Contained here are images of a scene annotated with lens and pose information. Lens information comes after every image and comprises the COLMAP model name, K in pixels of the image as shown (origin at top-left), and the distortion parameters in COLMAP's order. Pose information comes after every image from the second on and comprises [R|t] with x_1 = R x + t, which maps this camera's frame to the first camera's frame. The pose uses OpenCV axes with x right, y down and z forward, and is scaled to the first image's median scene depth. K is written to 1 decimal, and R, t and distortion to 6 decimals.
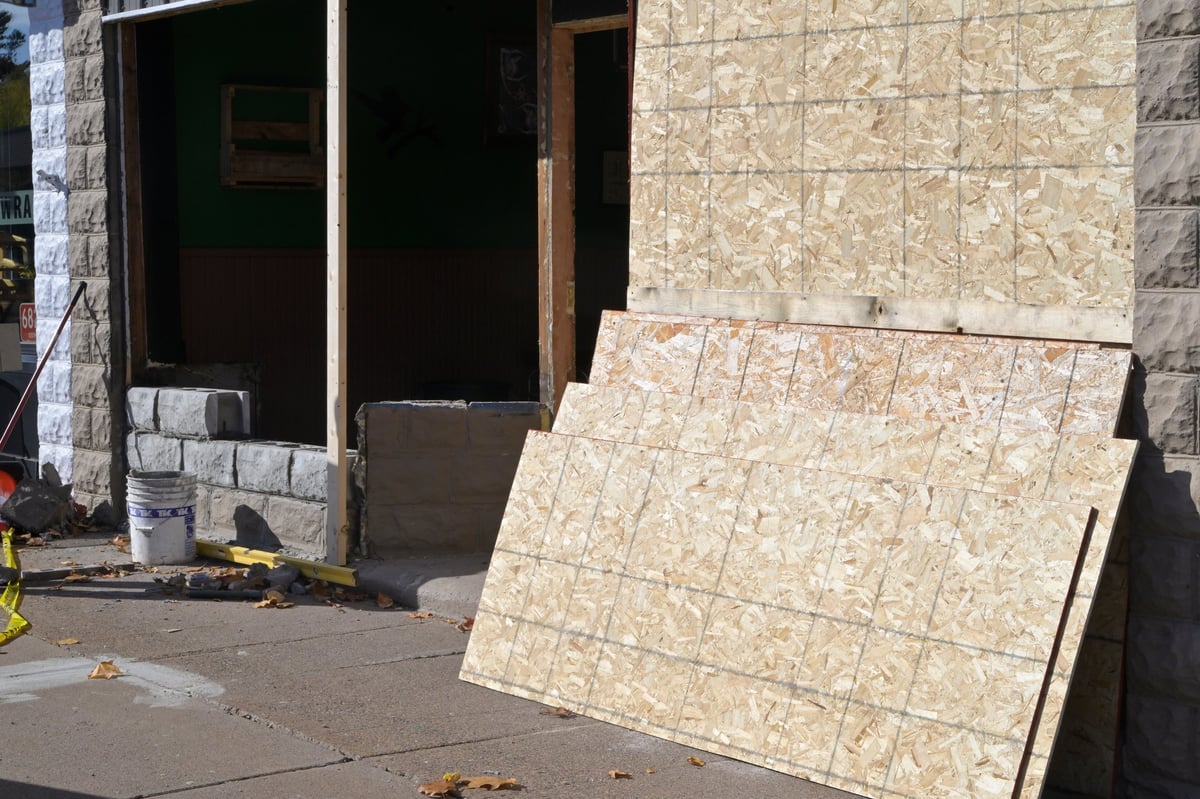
lens RADIAL K [[2198.5, 0, 599.5], [0, 2198.5, 399.5], [0, 0, 1]] dist [-0.001302, 0.000000]
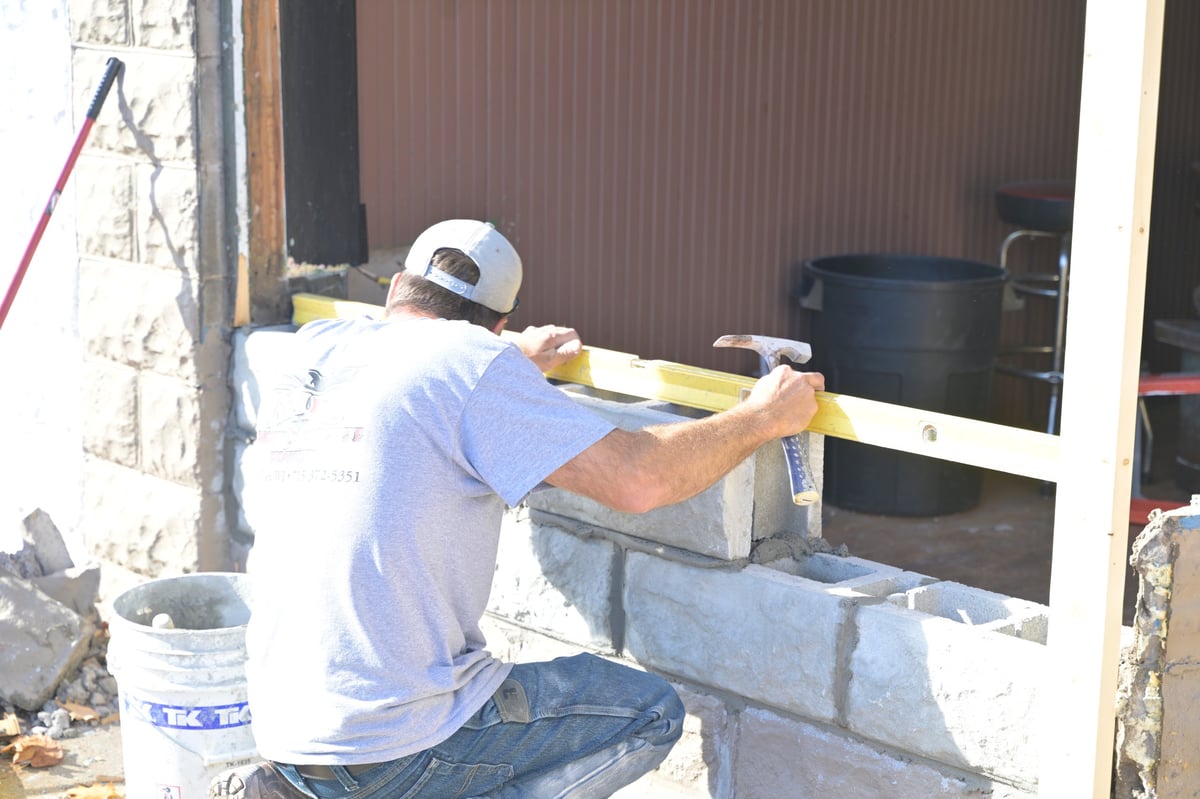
lens RADIAL K [[2422.0, 0, 600.5], [0, 2422.0, 401.2], [0, 0, 1]] dist [0.027679, 0.000000]
pose [[0.996165, -0.000001, 0.087499, -0.187765], [-0.011712, 0.991000, 0.133350, -0.052286], [-0.086712, -0.133864, 0.987199, 0.556154]]
